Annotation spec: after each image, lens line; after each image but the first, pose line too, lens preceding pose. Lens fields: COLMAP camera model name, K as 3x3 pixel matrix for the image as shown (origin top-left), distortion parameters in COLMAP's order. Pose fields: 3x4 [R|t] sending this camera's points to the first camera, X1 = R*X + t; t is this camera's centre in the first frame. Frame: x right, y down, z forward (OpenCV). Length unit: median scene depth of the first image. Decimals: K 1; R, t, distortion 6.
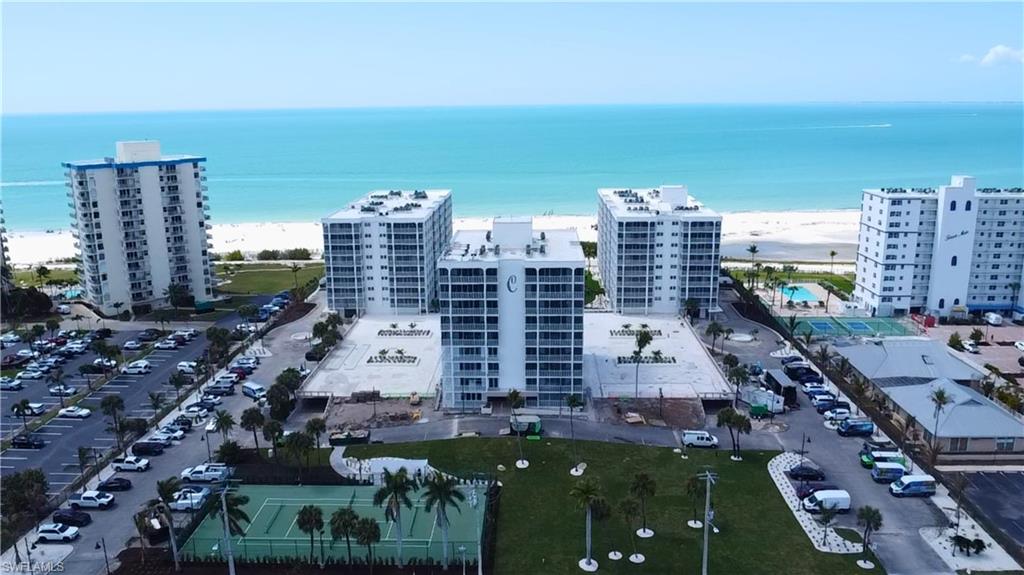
lens RADIAL K [[752.0, 0, 512.0], [0, 752.0, 287.5], [0, 0, 1]] dist [0.074655, -0.072155]
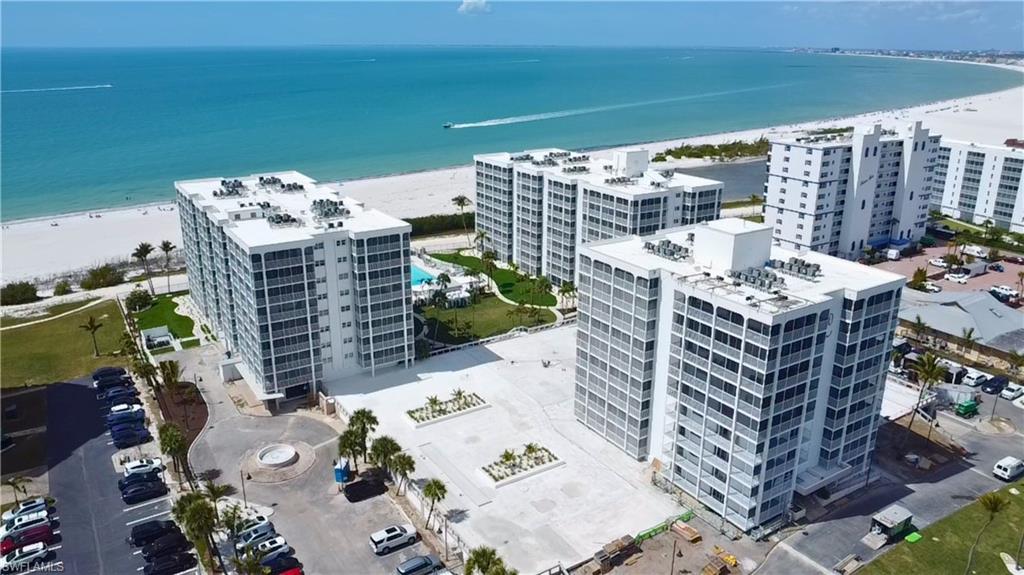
lens RADIAL K [[752.0, 0, 512.0], [0, 752.0, 287.5], [0, 0, 1]] dist [0.074655, -0.072155]
pose [[0.824249, -0.165336, 0.541551, -0.402717], [0.117630, 0.985553, 0.121856, -0.106873], [-0.553874, -0.036737, 0.831790, 0.394647]]
